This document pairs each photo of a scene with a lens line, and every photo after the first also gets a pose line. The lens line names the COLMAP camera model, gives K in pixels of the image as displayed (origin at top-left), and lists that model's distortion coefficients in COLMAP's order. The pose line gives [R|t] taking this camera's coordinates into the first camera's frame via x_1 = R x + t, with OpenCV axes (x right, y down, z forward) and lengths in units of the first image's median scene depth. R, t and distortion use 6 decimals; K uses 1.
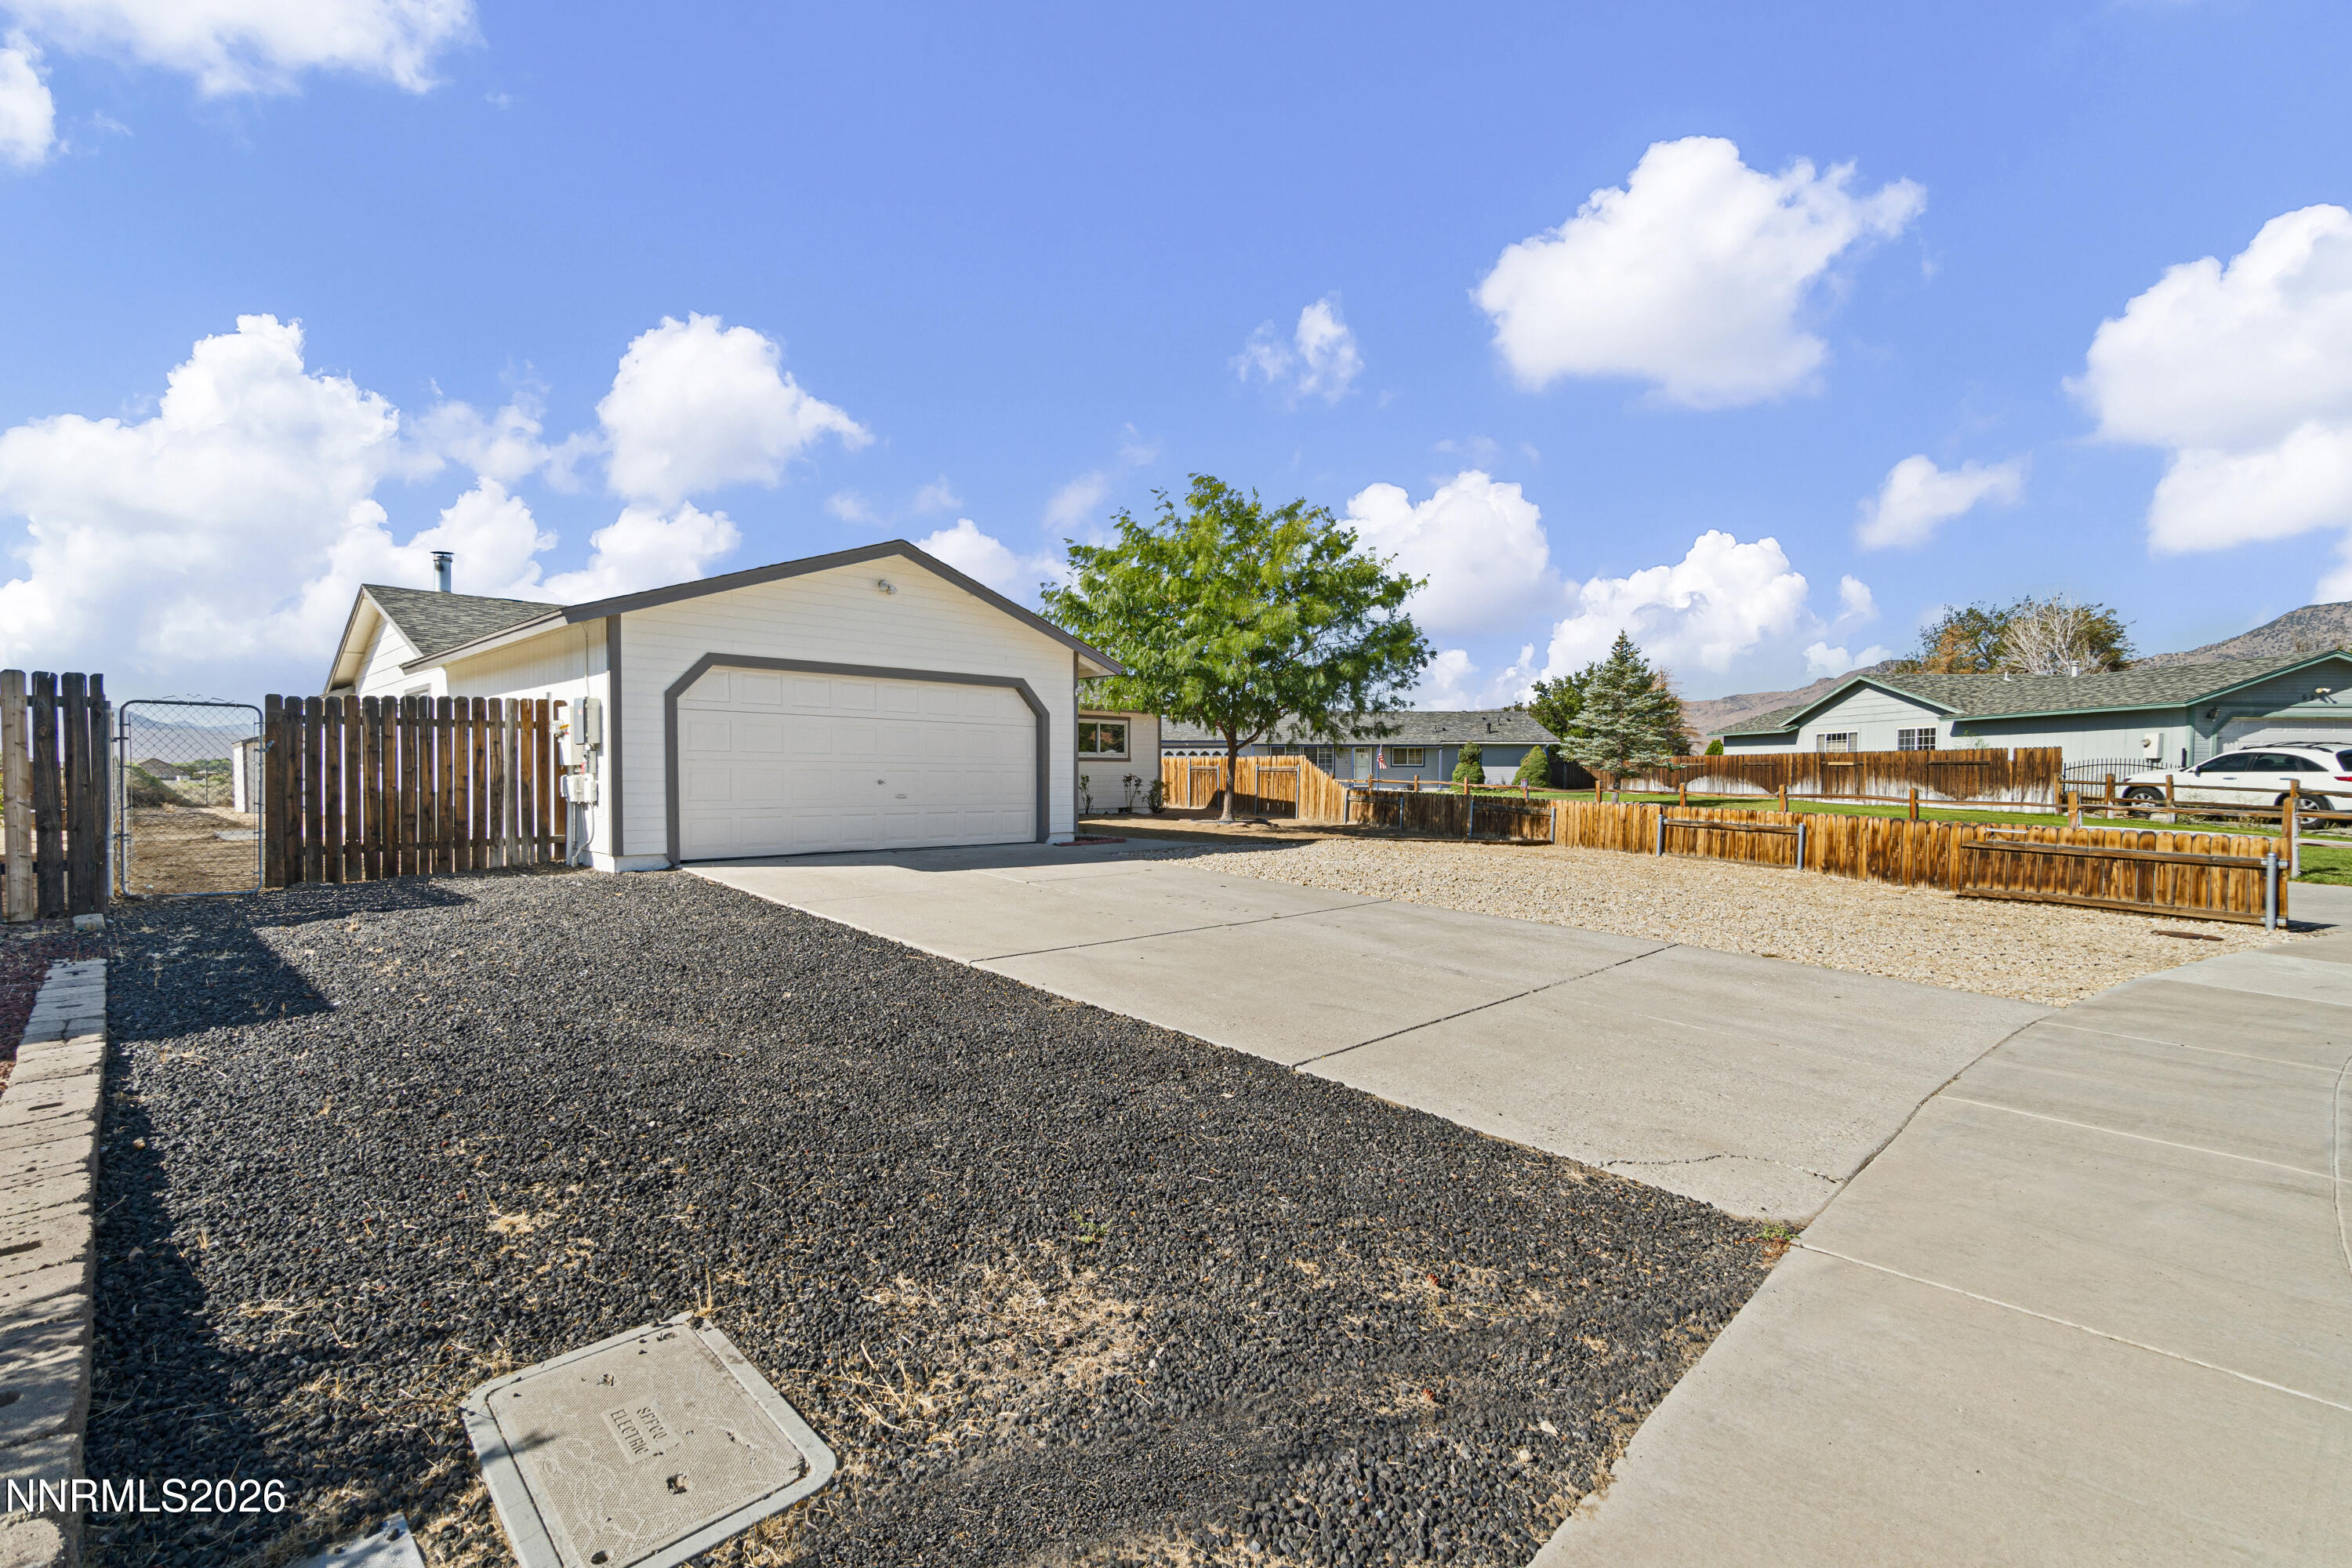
lens RADIAL K [[1033.3, 0, 1158.1], [0, 1033.3, 793.0], [0, 0, 1]] dist [-0.003595, 0.000141]
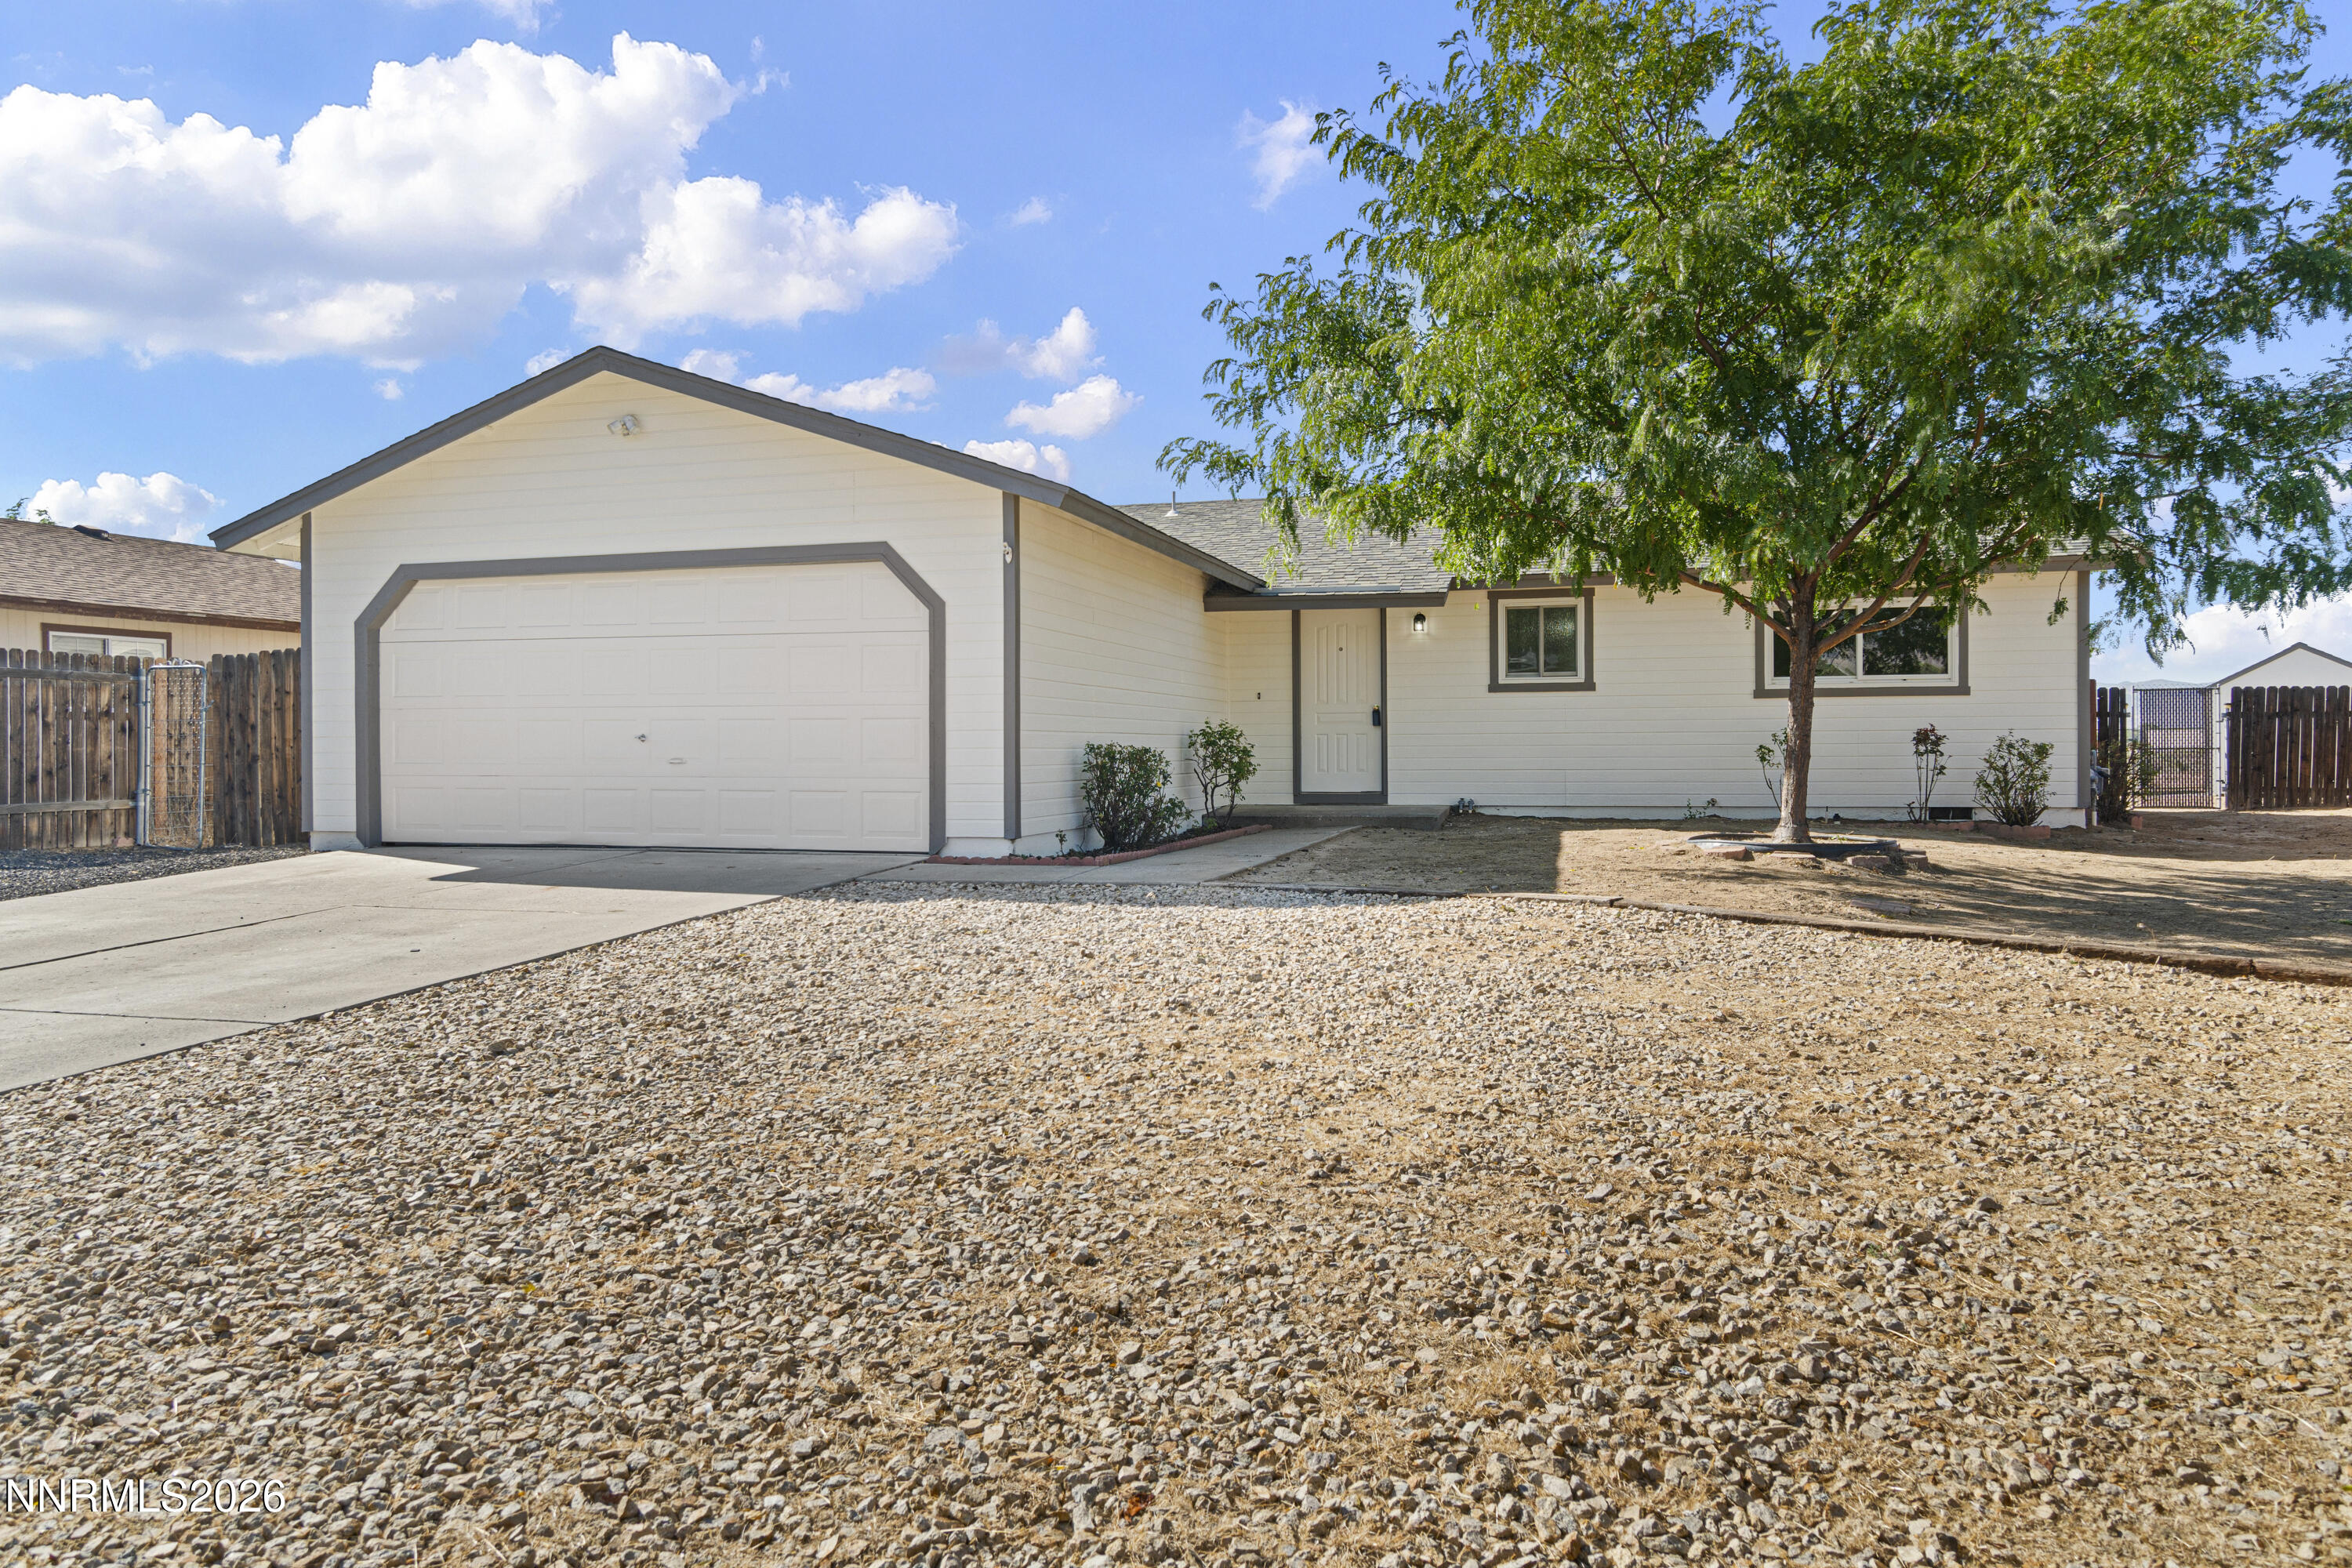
lens RADIAL K [[1627.0, 0, 1171.5], [0, 1627.0, 777.0], [0, 0, 1]] dist [-0.004606, -0.003500]
pose [[0.463498, 0.009483, -0.886047, 0.647649], [-0.011603, 0.999922, 0.004632, 0.003950], [0.886022, 0.008134, 0.463572, 0.716123]]
